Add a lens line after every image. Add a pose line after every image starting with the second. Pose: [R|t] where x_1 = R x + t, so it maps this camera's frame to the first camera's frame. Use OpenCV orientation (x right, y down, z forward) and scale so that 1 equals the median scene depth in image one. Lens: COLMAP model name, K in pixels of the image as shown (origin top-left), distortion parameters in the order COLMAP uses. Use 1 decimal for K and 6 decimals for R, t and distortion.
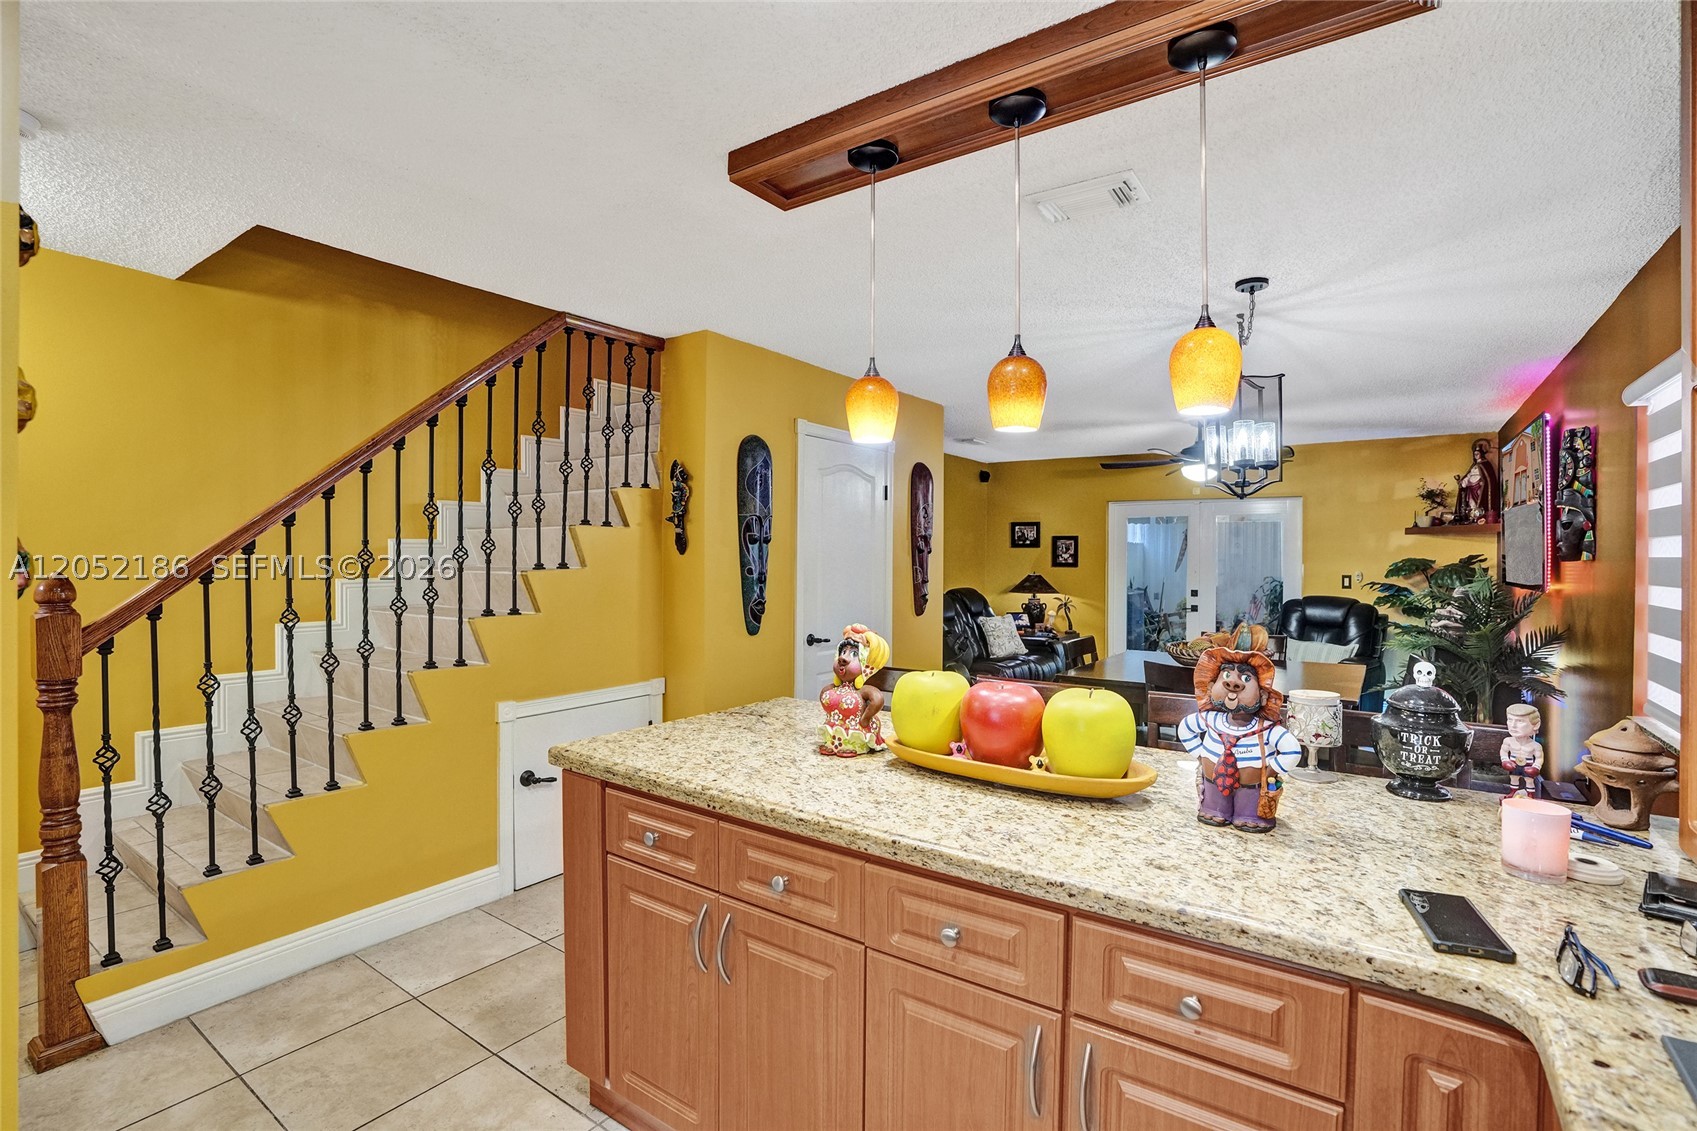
lens RADIAL K [[788.4, 0, 870.7], [0, 788.4, 559.7], [0, 0, 1]] dist [-0.055992, 0.022684]
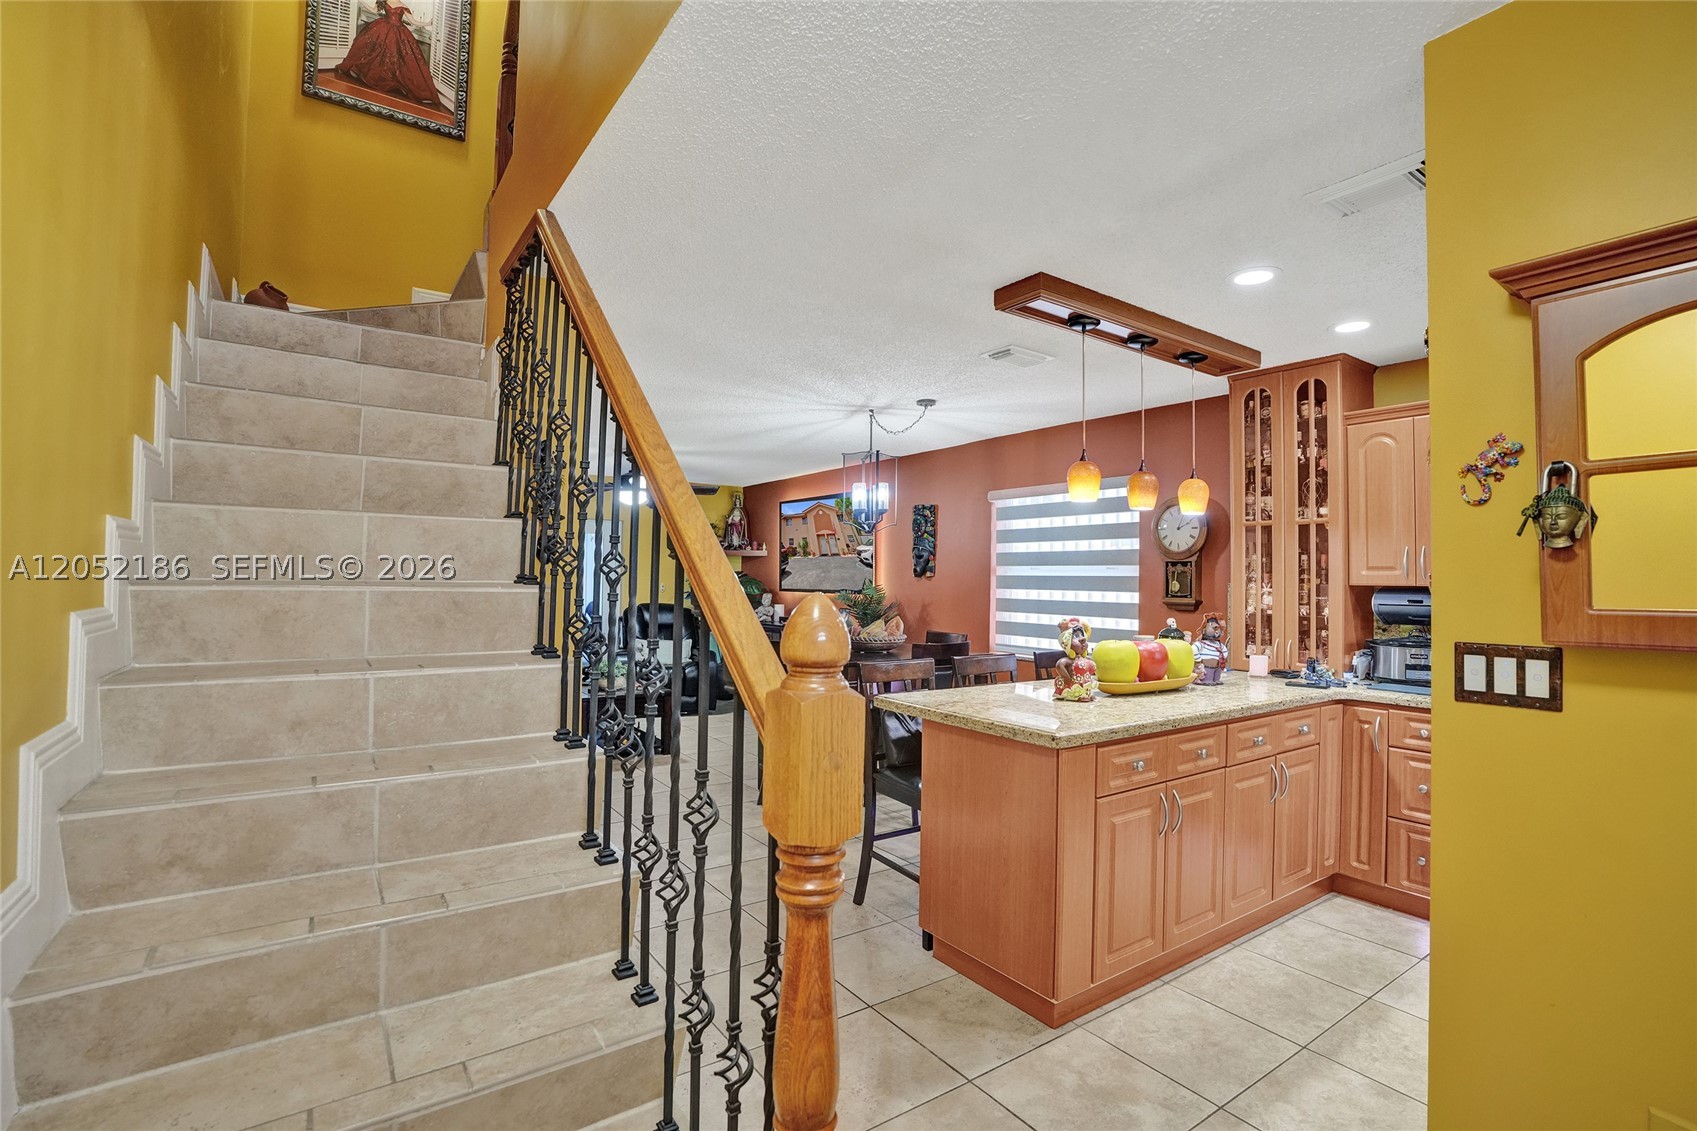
lens RADIAL K [[788.4, 0, 856.8], [0, 788.4, 561.2], [0, 0, 1]] dist [-0.055992, 0.022684]
pose [[0.358654, 0.021272, 0.933228, -0.488123], [-0.008113, 0.999774, -0.019671, 0.001668], [-0.933435, -0.000516, 0.358745, 0.255303]]
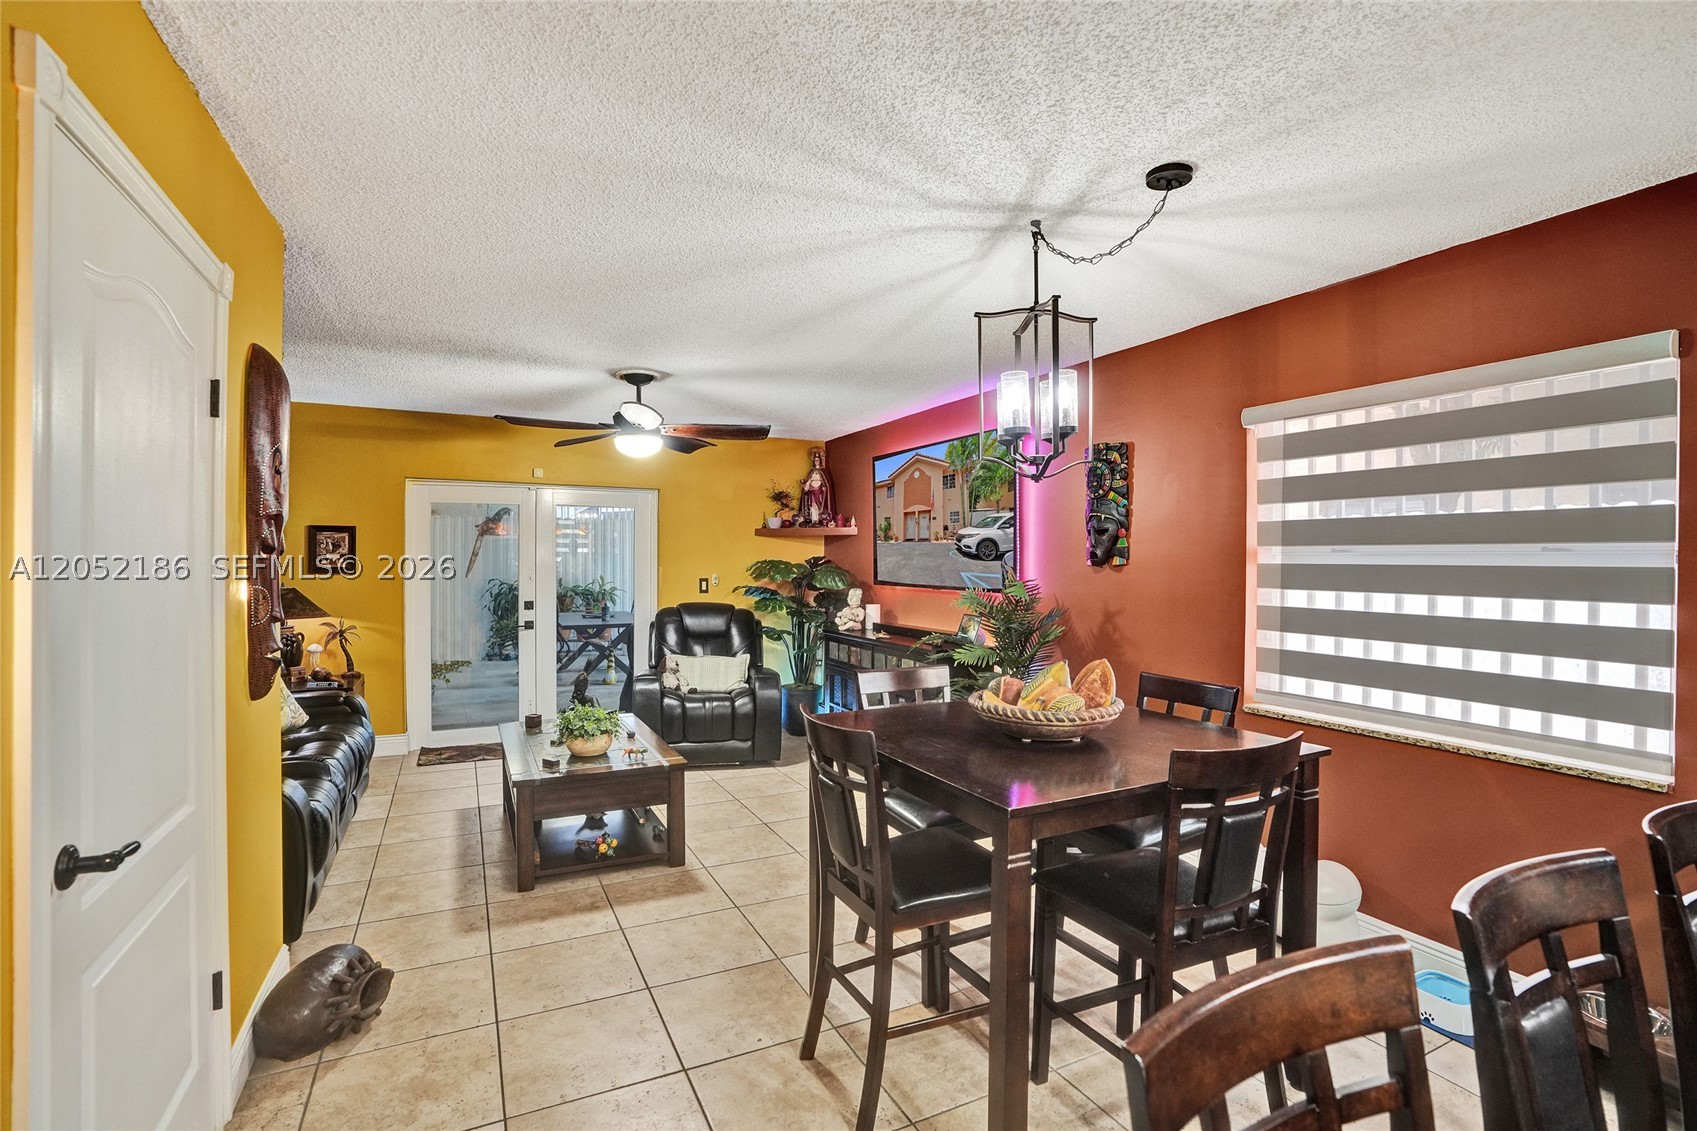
lens RADIAL K [[788.4, 0, 847.7], [0, 788.4, 554.3], [0, 0, 1]] dist [-0.055992, 0.022684]
pose [[0.496312, 0.002269, 0.868141, -0.116597], [0.000769, 0.999995, -0.003053, -0.005957], [-0.868144, 0.002183, 0.496308, 0.418502]]
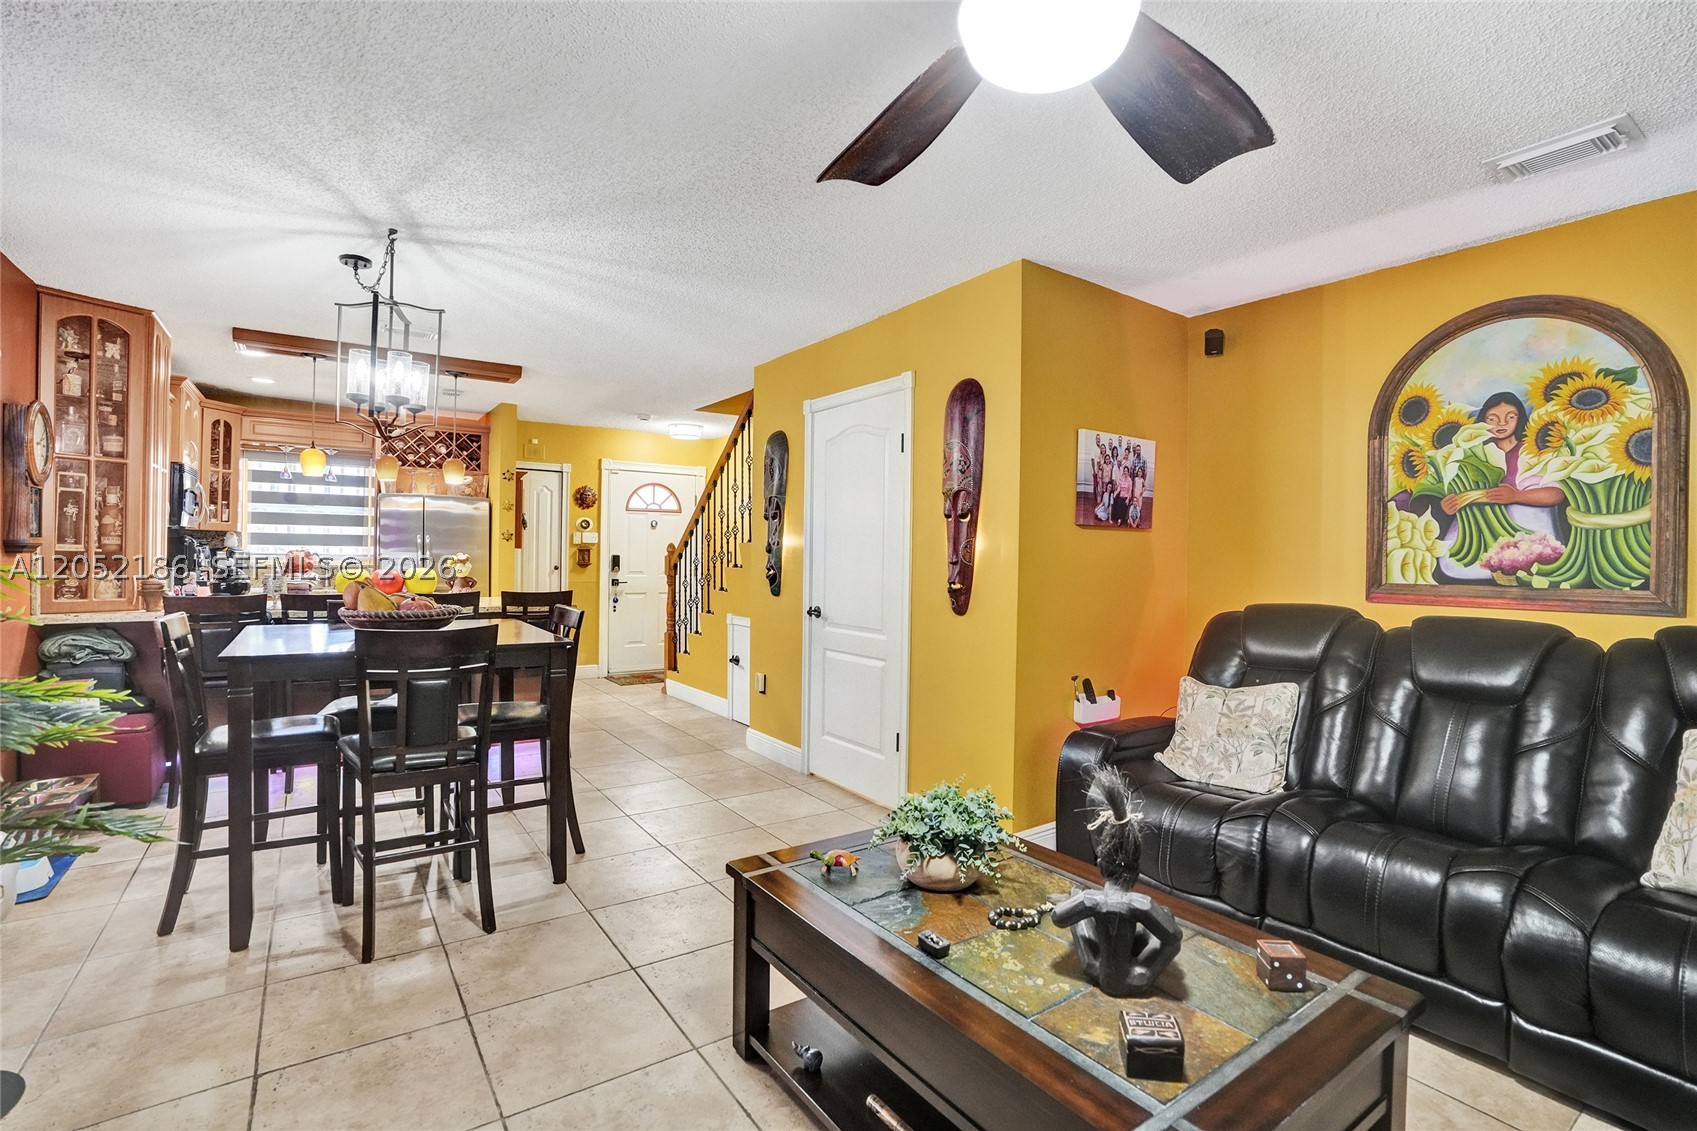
lens RADIAL K [[788.4, 0, 848.2], [0, 788.4, 568.6], [0, 0, 1]] dist [-0.055992, 0.022684]
pose [[-0.344719, 0.009031, -0.938662, 0.573093], [-0.019420, 0.999671, 0.016750, 0.018871], [0.938505, 0.024003, -0.344430, 0.930867]]
